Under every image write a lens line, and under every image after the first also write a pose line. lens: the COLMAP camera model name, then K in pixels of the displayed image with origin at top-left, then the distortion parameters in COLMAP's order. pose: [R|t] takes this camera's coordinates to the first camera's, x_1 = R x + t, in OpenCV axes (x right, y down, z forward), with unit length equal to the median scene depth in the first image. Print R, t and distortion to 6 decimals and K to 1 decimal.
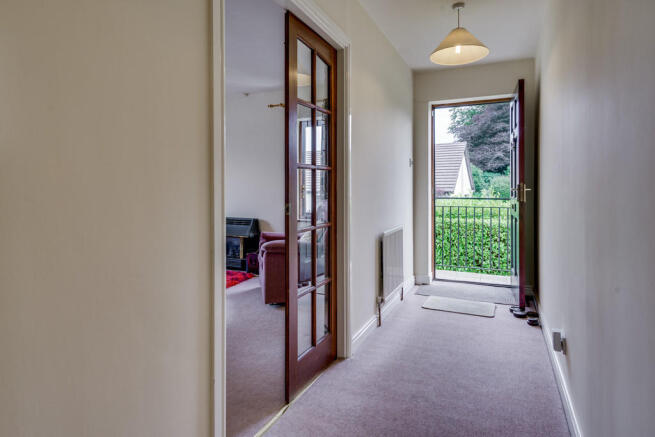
lens RADIAL K [[383.3, 0, 327.9], [0, 383.3, 189.4], [0, 0, 1]] dist [0.000848, 0.000632]
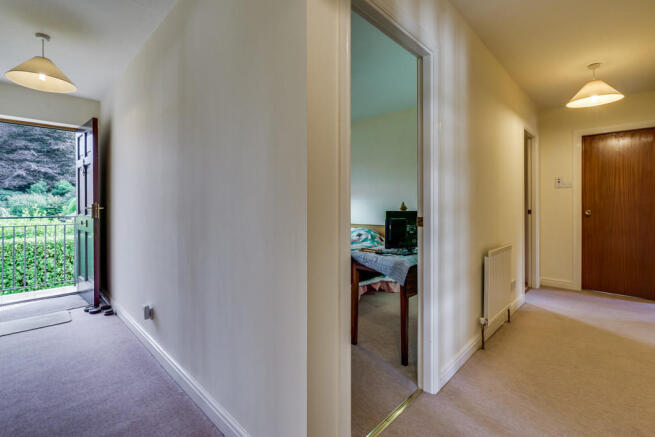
lens RADIAL K [[305.0, 0, 327.8], [0, 305.0, 207.5], [0, 0, 1]] dist [-0.001730, -0.000407]
pose [[0.339590, -0.012633, 0.940489, -0.143716], [0.010858, 0.999896, 0.009510, -0.002797], [-0.940511, 0.006983, 0.339692, -0.021680]]
